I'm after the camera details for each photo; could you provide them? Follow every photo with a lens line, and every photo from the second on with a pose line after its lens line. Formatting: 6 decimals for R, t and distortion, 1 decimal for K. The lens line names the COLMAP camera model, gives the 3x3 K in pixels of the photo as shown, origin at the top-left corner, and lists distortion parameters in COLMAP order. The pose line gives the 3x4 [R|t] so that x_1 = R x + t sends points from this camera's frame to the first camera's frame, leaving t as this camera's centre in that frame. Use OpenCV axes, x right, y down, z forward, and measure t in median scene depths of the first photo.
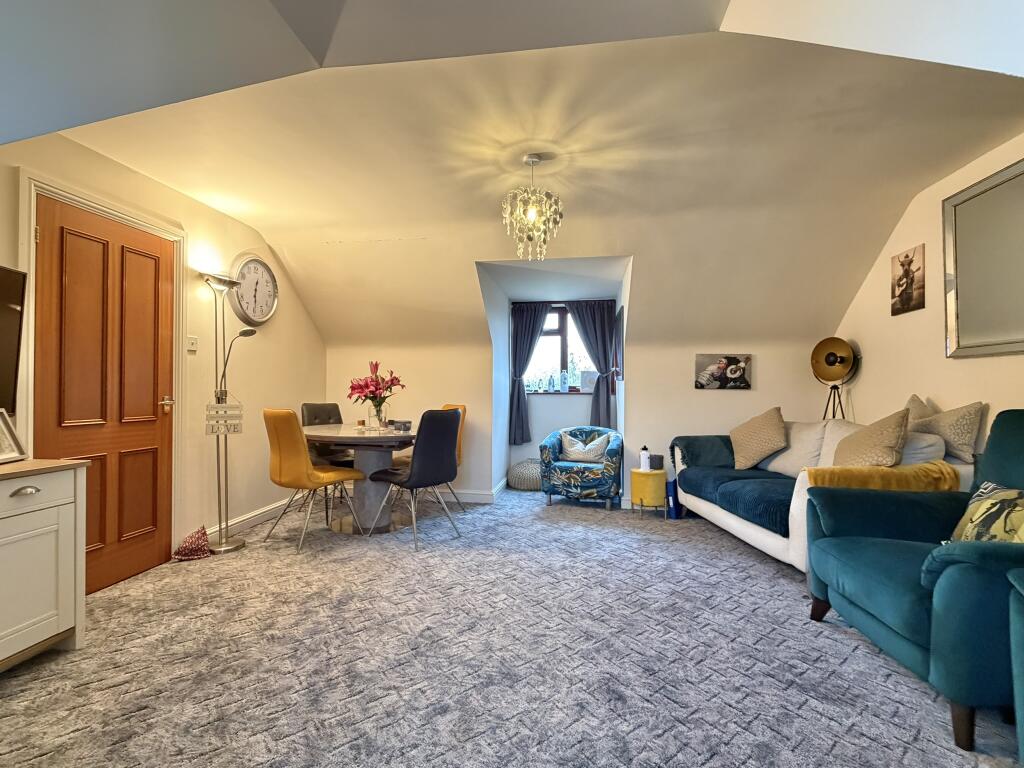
lens RADIAL K [[472.7, 0, 502.7], [0, 472.7, 384.6], [0, 0, 1]] dist [-0.001301, -0.000942]
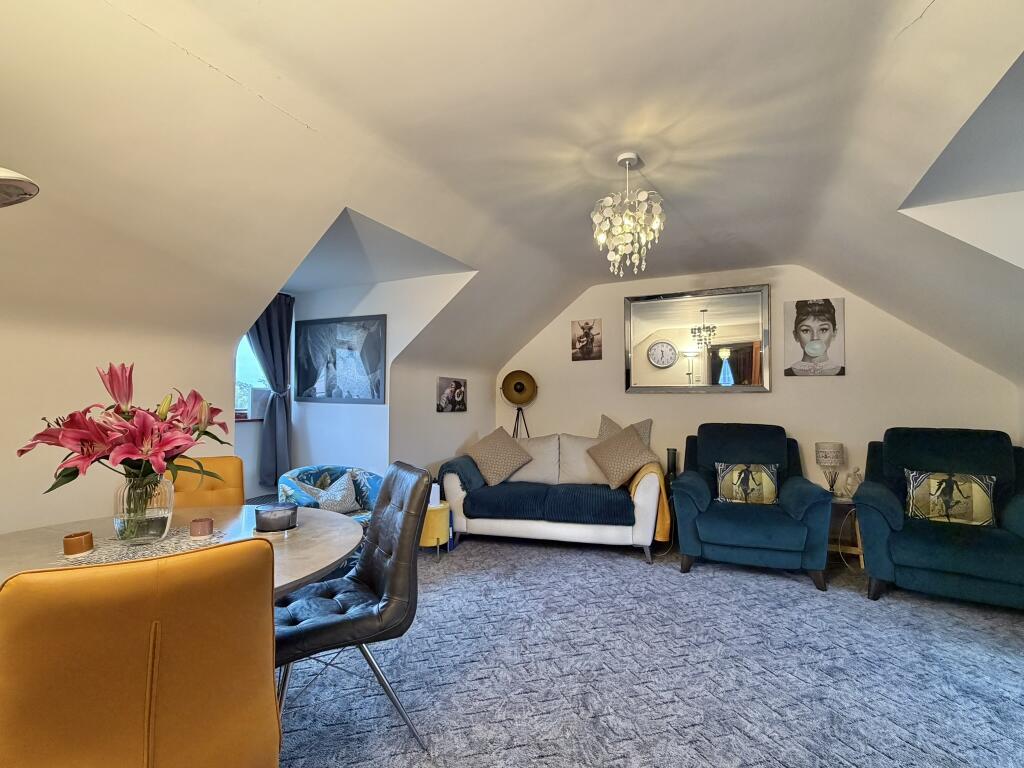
lens RADIAL K [[472.7, 0, 504.9], [0, 472.7, 384.8], [0, 0, 1]] dist [-0.001301, -0.000942]
pose [[0.312866, 0.025472, 0.949456, -0.641322], [-0.007217, 0.999675, -0.024441, -0.033220], [-0.949770, 0.000794, 0.312948, 0.738485]]
